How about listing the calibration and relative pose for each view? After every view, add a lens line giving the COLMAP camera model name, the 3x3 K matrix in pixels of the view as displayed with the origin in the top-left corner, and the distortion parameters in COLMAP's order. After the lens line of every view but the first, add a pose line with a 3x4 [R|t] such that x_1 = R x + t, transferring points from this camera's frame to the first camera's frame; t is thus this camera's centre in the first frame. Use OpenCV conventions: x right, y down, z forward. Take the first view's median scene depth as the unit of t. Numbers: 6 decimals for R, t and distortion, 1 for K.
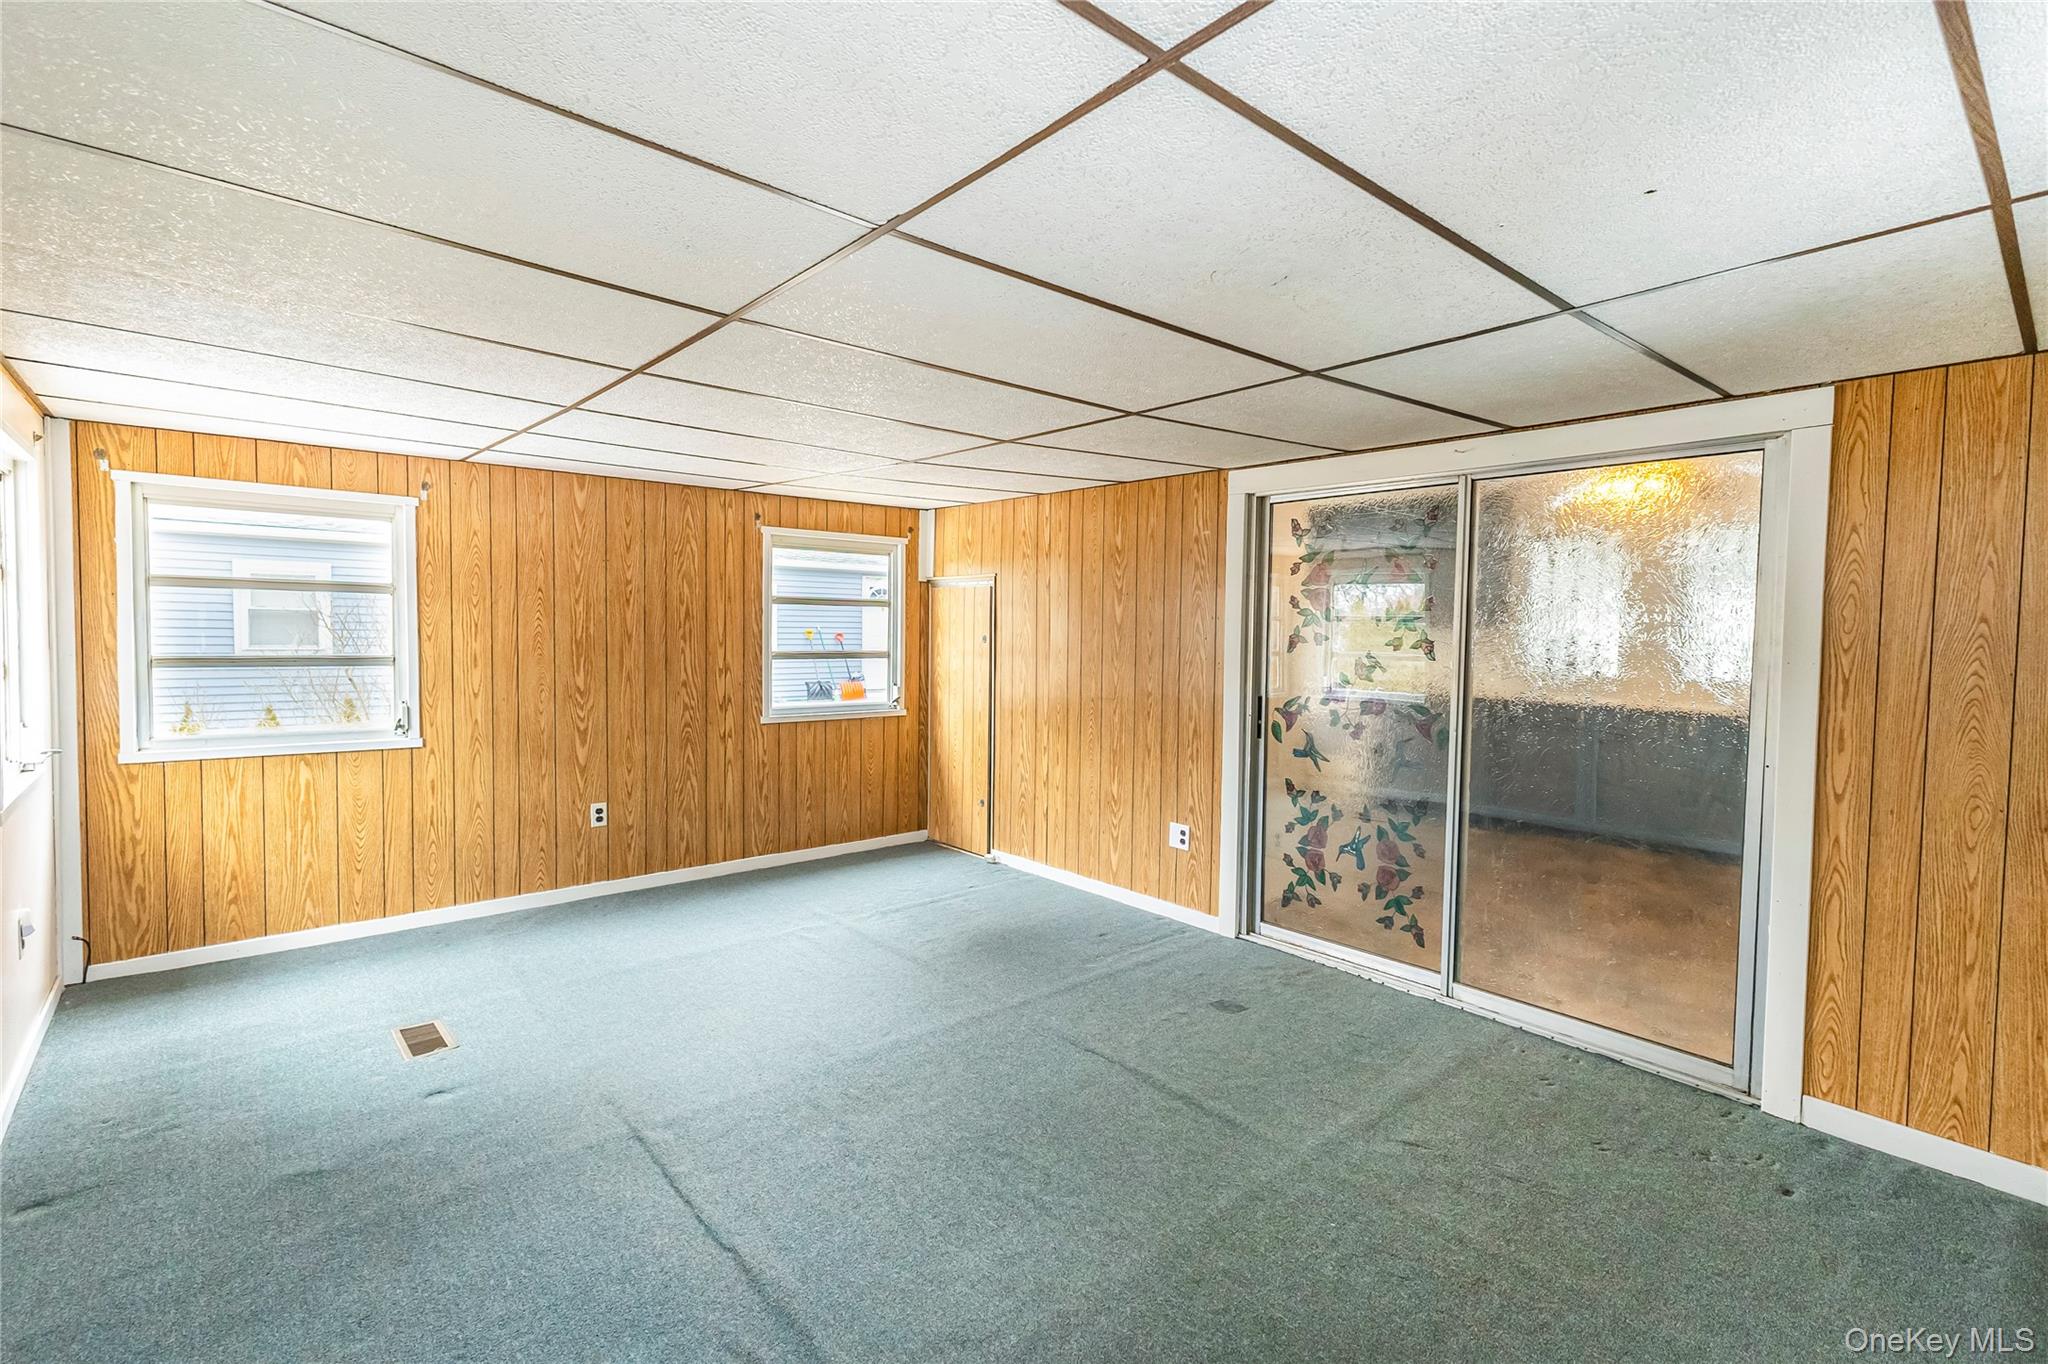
lens RADIAL K [[898.3, 0, 1034.8], [0, 898.3, 662.4], [0, 0, 1]] dist [0.002169, 0.000156]
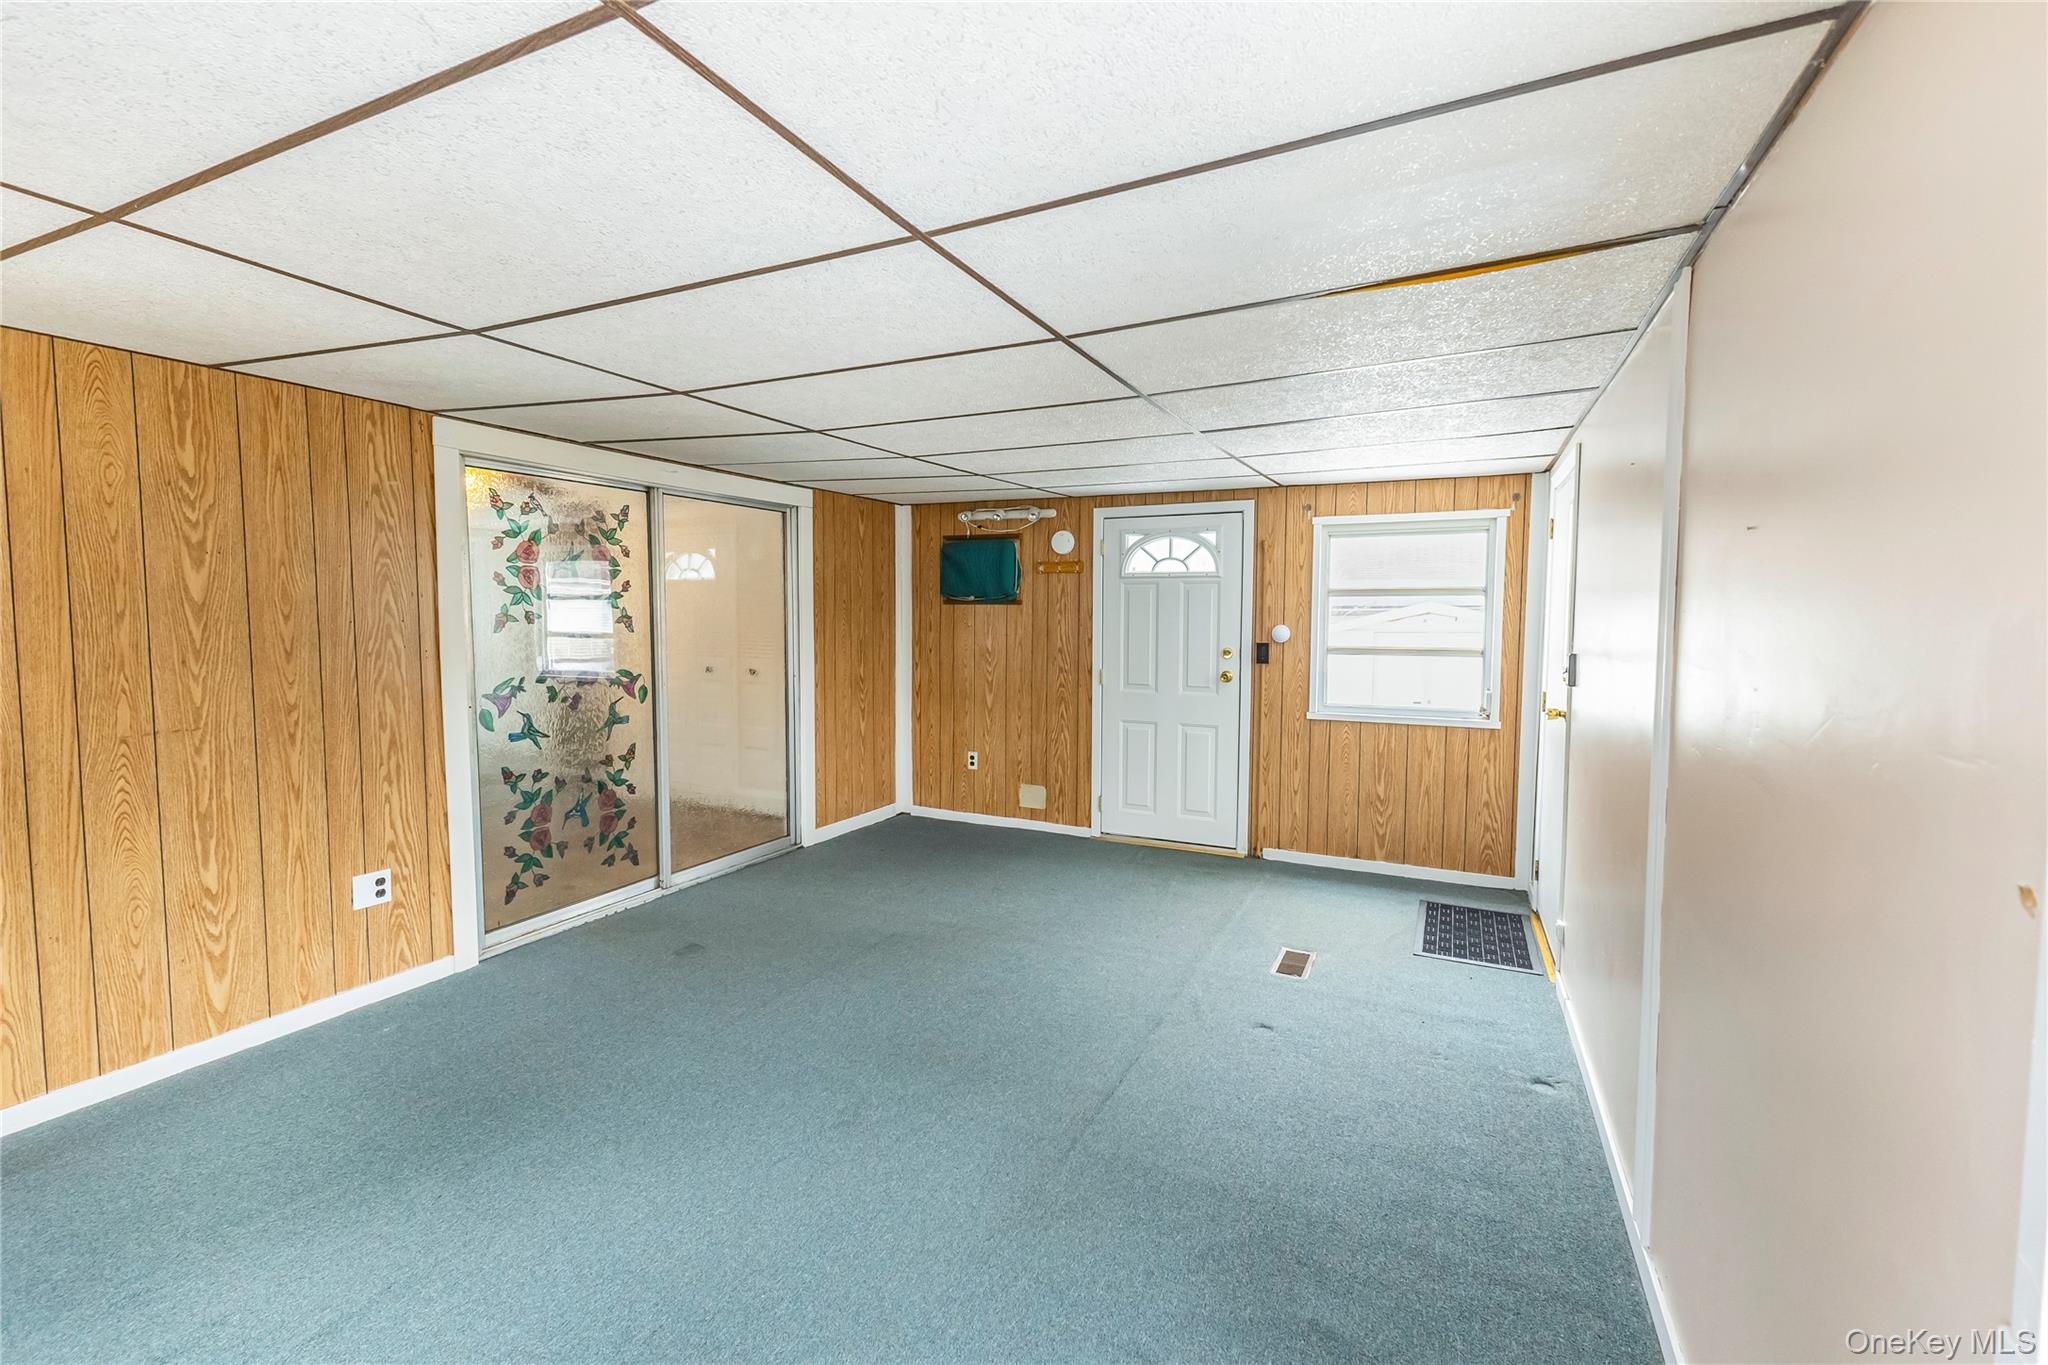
lens RADIAL K [[858.5, 0, 1026.7], [0, 858.5, 662.8], [0, 0, 1]] dist [0.001764, -0.002672]
pose [[-0.375976, -0.069941, 0.923986, -0.763656], [0.028997, 0.995771, 0.087174, -0.042704], [-0.926176, 0.059568, -0.372358, 0.843656]]
